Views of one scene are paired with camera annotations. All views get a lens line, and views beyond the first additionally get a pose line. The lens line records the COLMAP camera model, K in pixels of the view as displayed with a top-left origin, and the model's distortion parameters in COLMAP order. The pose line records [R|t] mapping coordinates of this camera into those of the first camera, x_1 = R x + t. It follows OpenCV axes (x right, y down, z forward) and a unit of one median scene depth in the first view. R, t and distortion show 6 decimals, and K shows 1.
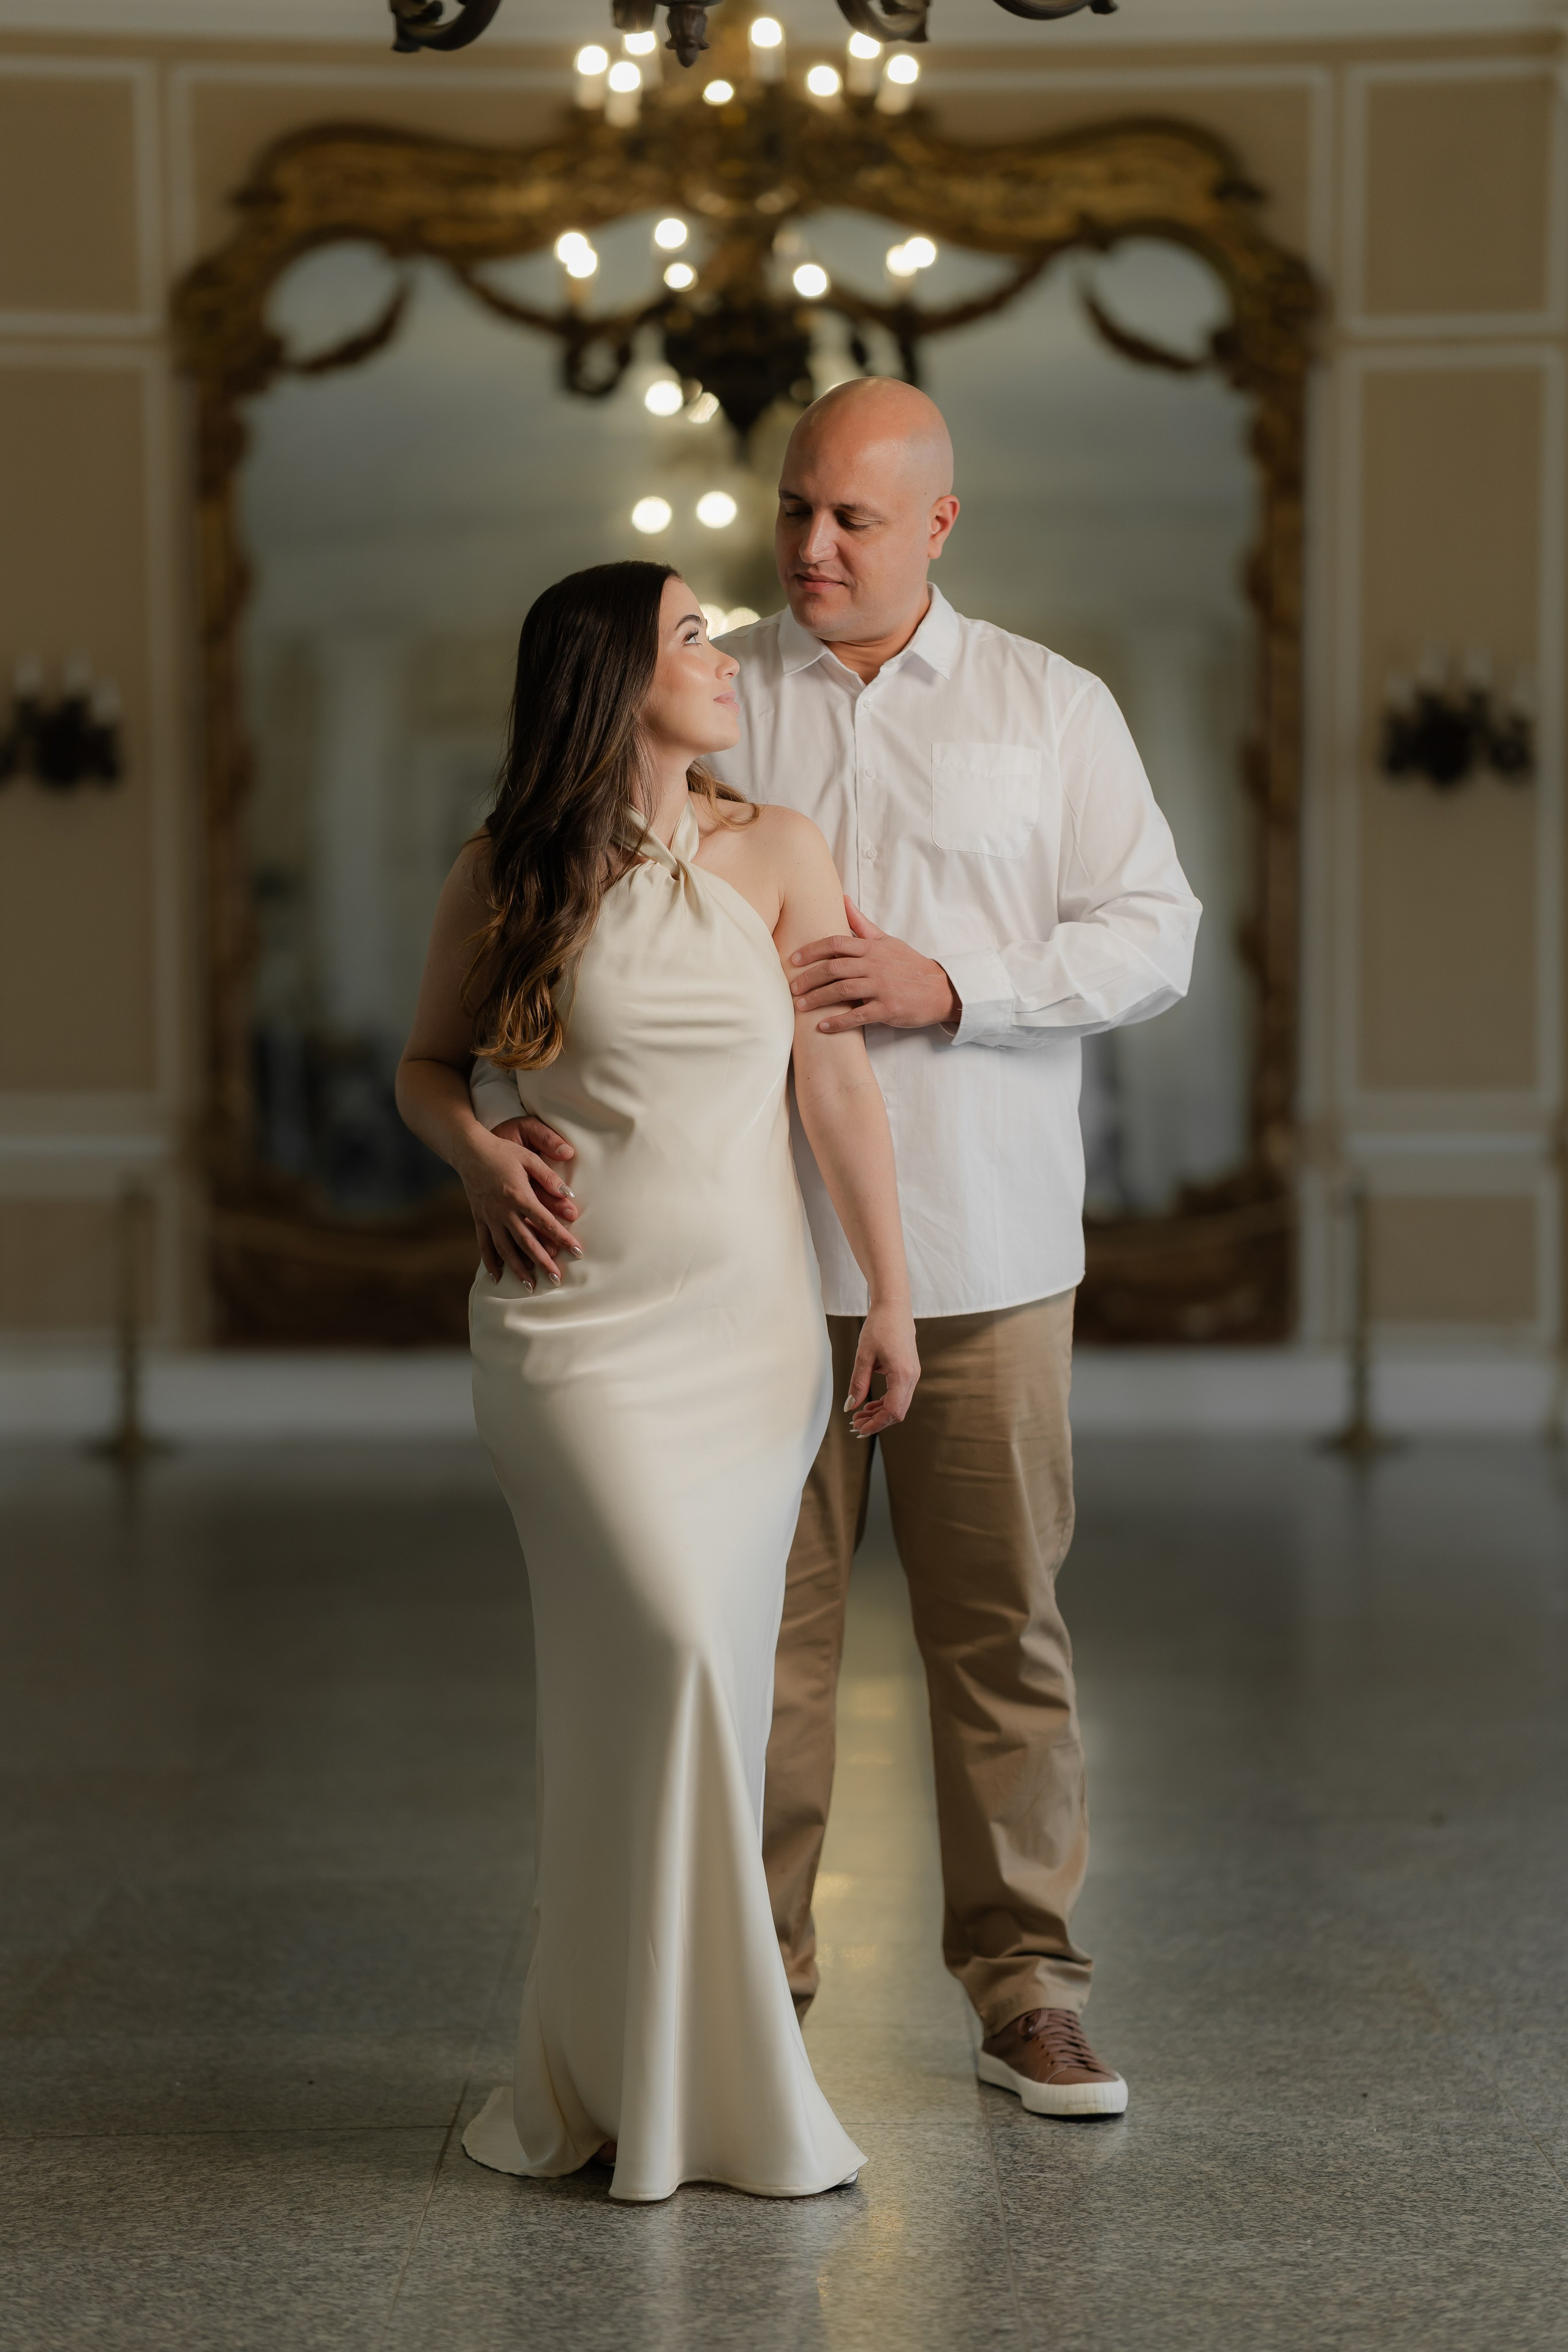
lens RADIAL K [[5782.4, 0, 784.0], [0, 5782.4, 1176.0], [0, 0, 1]] dist [0.769707, 0.161739]
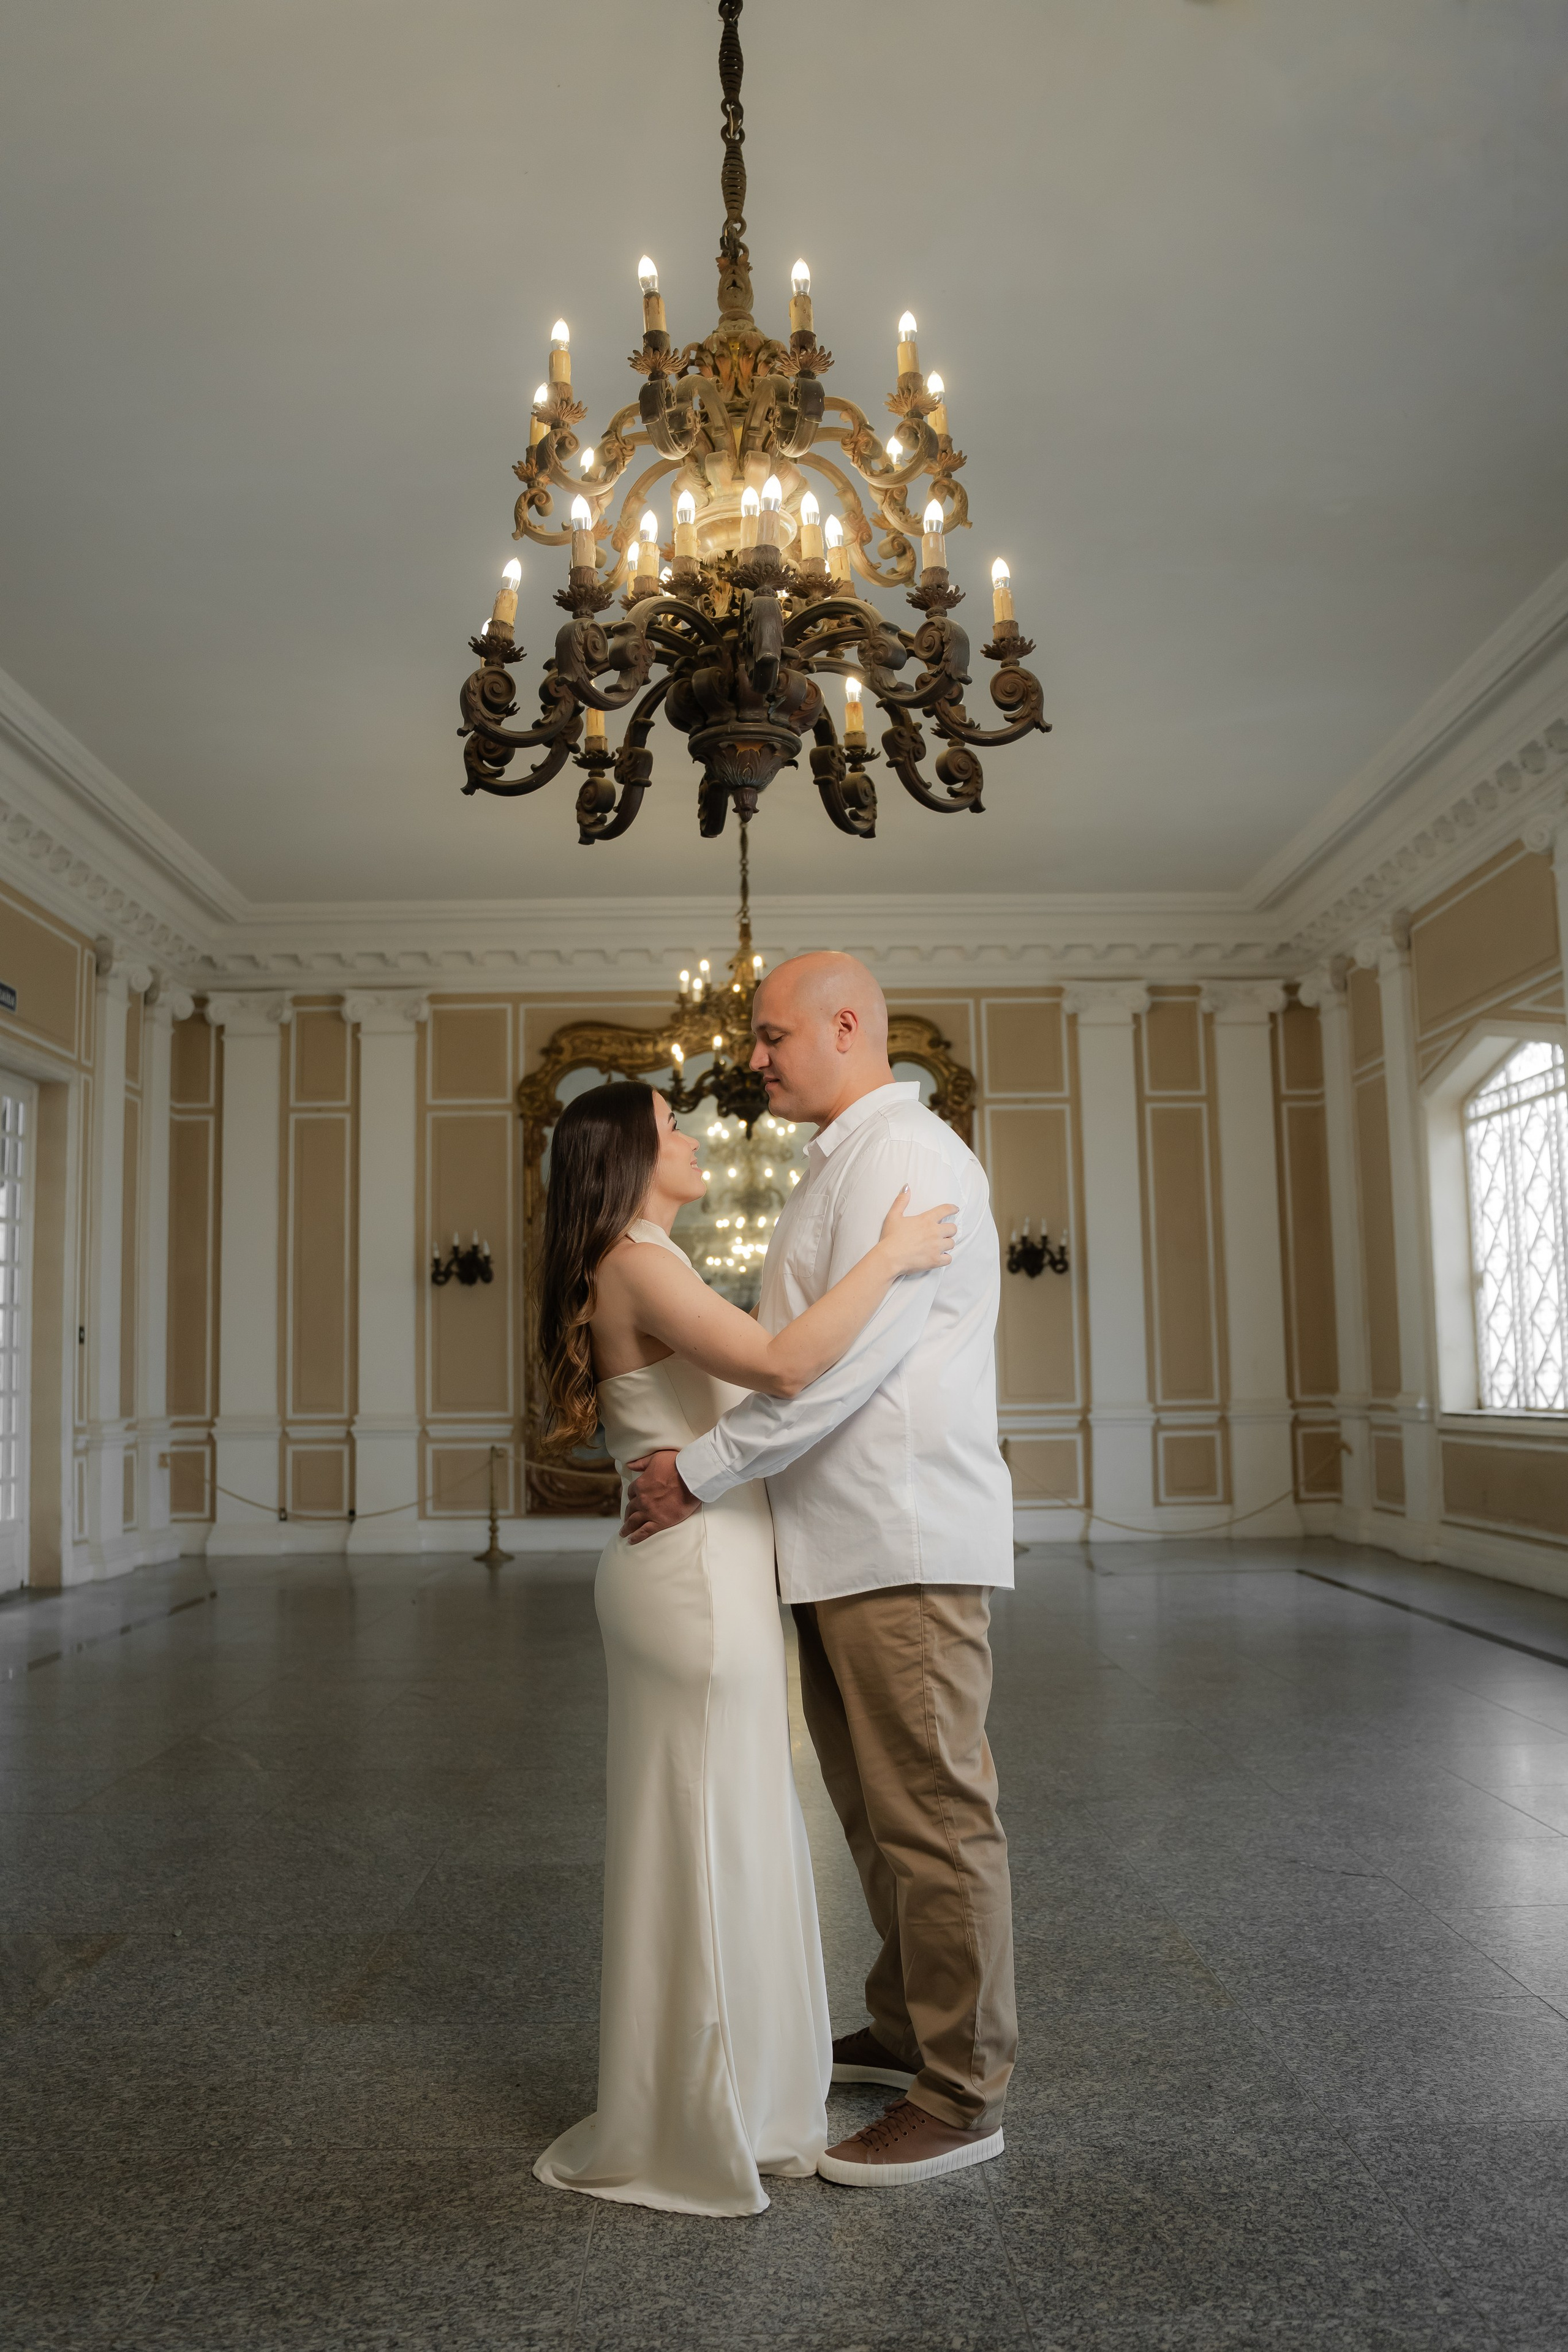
lens RADIAL K [[1938.9, 0, 784.0], [0, 1938.9, 1176.0], [0, 0, 1]] dist [-0.002554, -0.000748]
pose [[0.999720, -0.011795, 0.020509, -0.007568], [0.014311, 0.991773, -0.127204, -0.006169], [-0.018840, 0.127461, 0.991665, 0.191584]]
